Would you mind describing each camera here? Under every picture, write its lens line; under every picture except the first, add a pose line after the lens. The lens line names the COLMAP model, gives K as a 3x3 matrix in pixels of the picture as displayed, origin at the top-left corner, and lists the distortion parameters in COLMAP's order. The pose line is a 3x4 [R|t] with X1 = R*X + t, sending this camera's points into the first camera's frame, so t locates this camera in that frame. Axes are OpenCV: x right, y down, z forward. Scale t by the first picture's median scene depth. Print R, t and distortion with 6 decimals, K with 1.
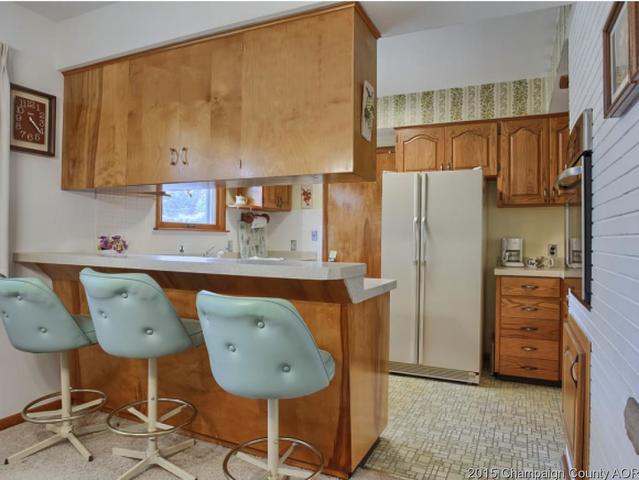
lens RADIAL K [[428.1, 0, 320.2], [0, 428.1, 237.3], [0, 0, 1]] dist [-0.047948, 0.004235]
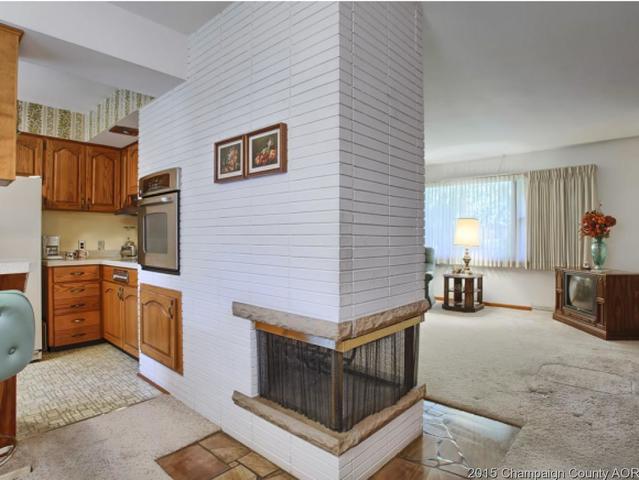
lens RADIAL K [[358.7, 0, 318.3], [0, 358.7, 236.8], [0, 0, 1]] dist [-0.030935, 0.000688]
pose [[0.297400, -0.007620, 0.954722, -0.297959], [-0.000526, 0.999967, 0.008145, -0.004623], [-0.954753, -0.002924, 0.297386, -0.031843]]
